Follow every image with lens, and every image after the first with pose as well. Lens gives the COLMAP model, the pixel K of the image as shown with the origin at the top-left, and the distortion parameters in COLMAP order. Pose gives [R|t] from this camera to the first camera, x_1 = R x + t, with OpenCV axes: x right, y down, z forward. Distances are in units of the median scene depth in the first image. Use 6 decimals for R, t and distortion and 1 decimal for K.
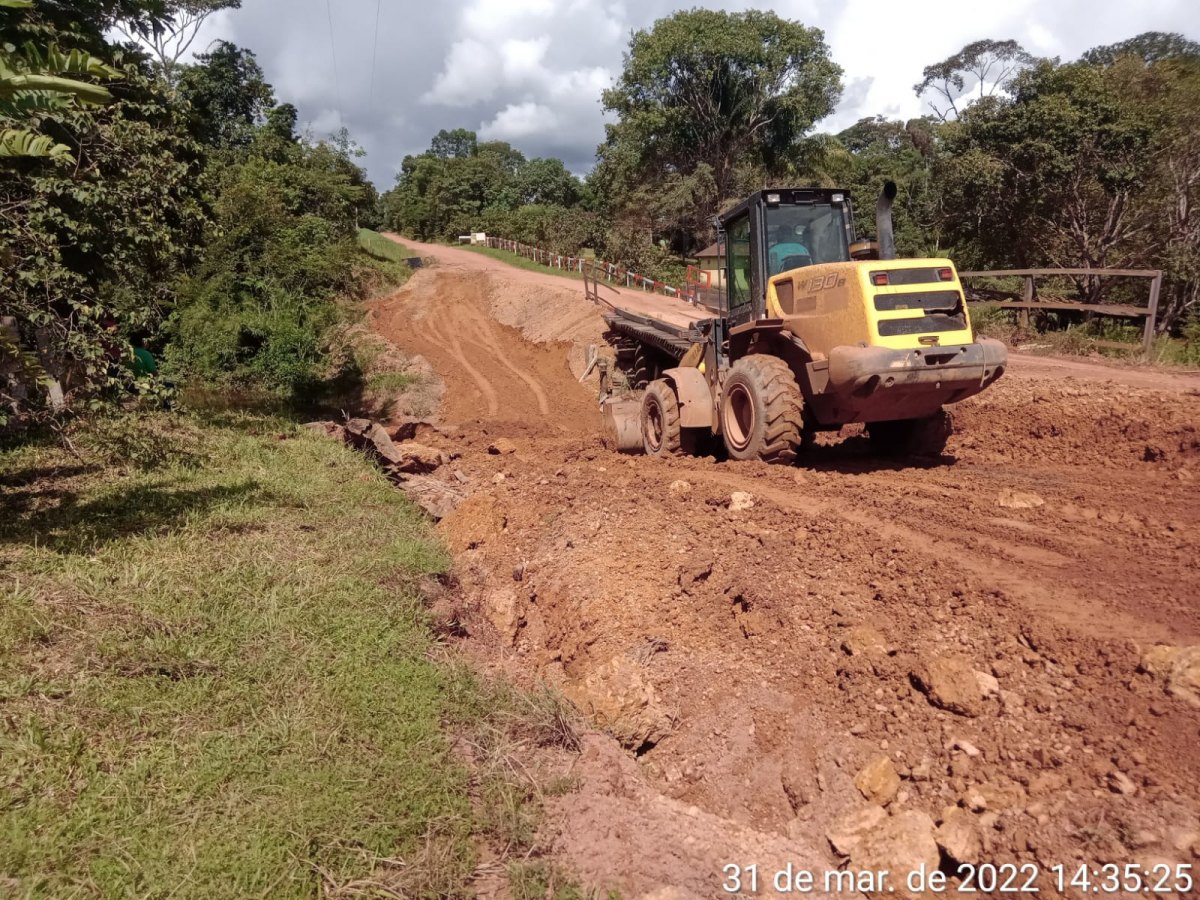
lens RADIAL K [[904.5, 0, 600.0], [0, 904.5, 450.0], [0, 0, 1]] dist [0.037516, -0.057851]
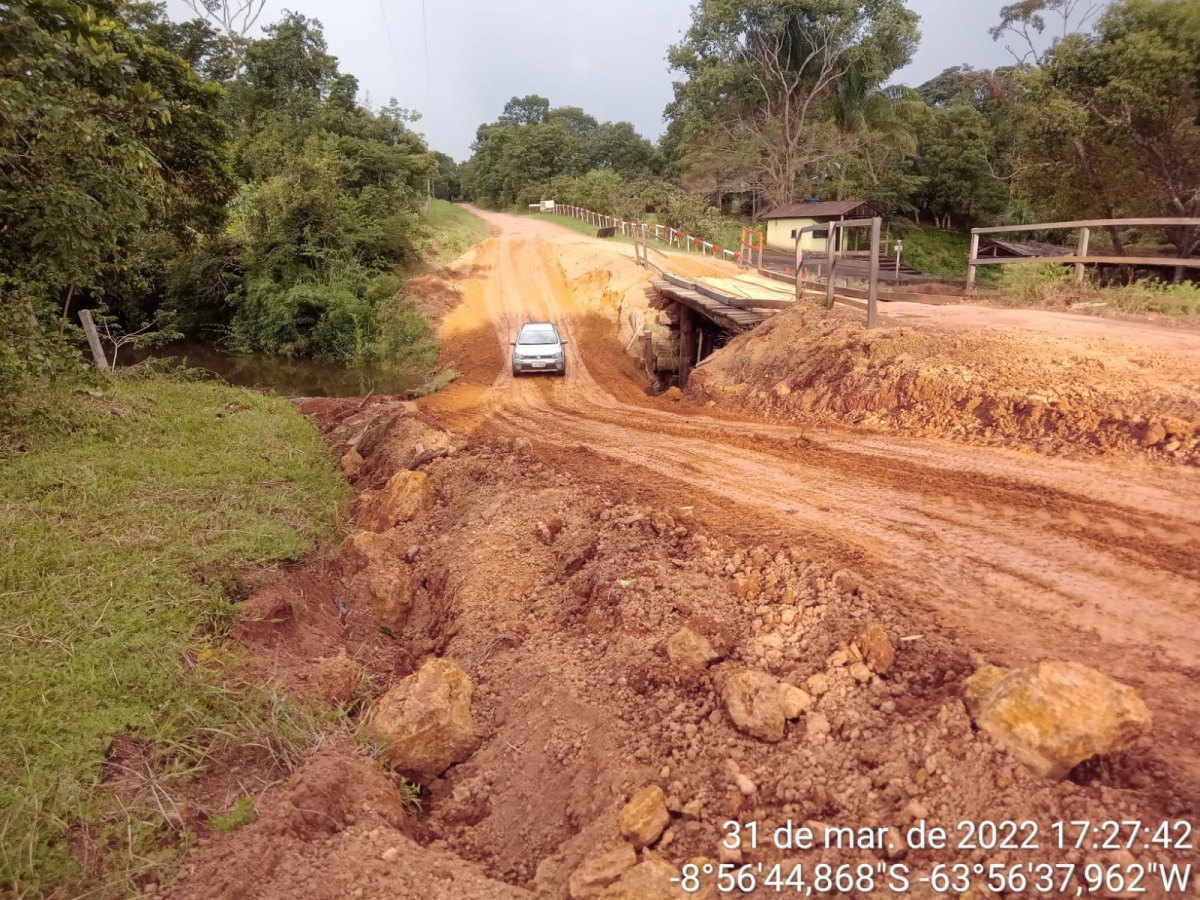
lens RADIAL K [[900.8, 0, 600.0], [0, 900.8, 450.0], [0, 0, 1]] dist [0.049353, -0.054375]
pose [[0.996442, -0.002655, -0.084238, 0.013481], [0.005723, 0.999328, 0.036198, -0.000476], [0.084086, -0.036551, 0.995788, 0.006453]]
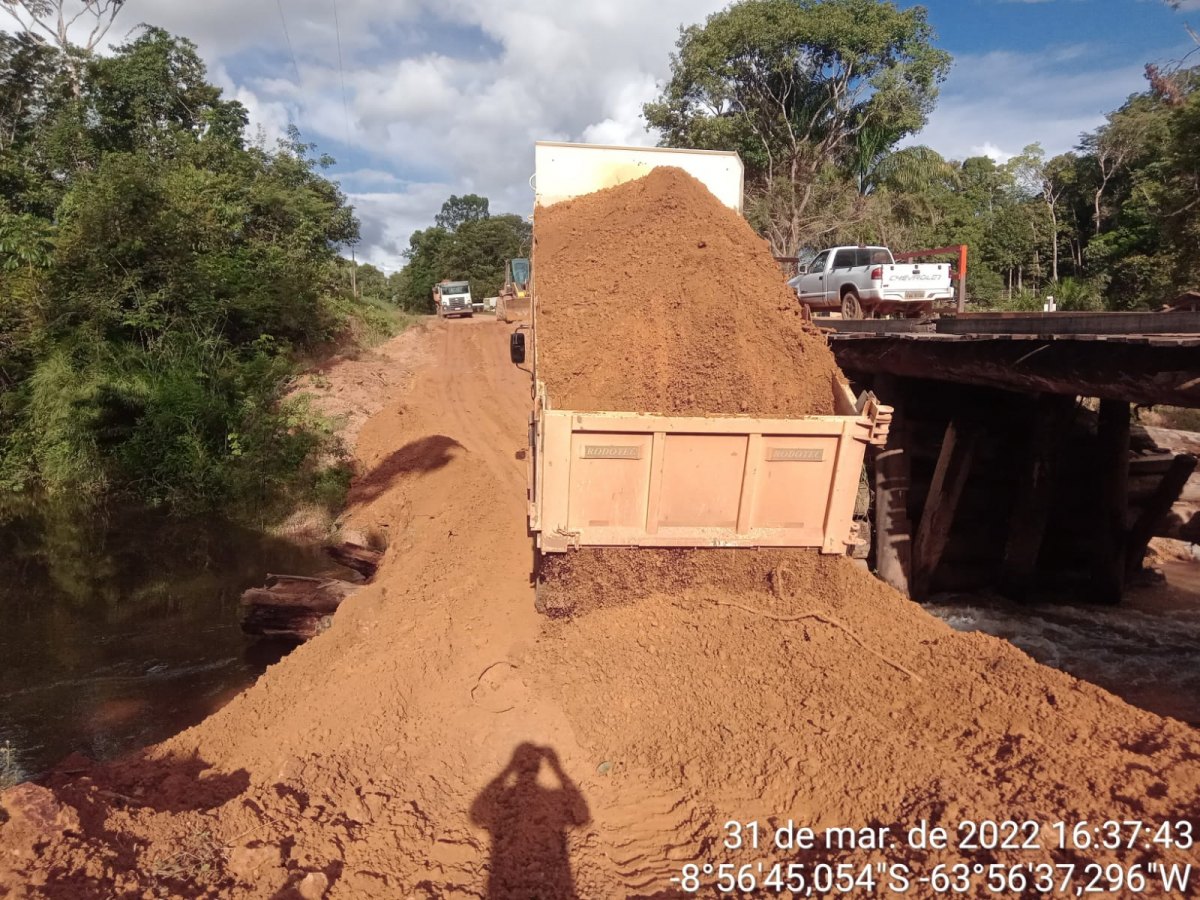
lens RADIAL K [[962.6, 0, 613.4], [0, 962.6, 415.2], [0, 0, 1]] dist [0.057489, -0.065264]
pose [[0.999215, -0.038813, -0.007979, -0.034068], [0.037532, 0.991630, -0.123540, -0.017053], [0.012708, 0.123144, 0.992307, 0.207707]]
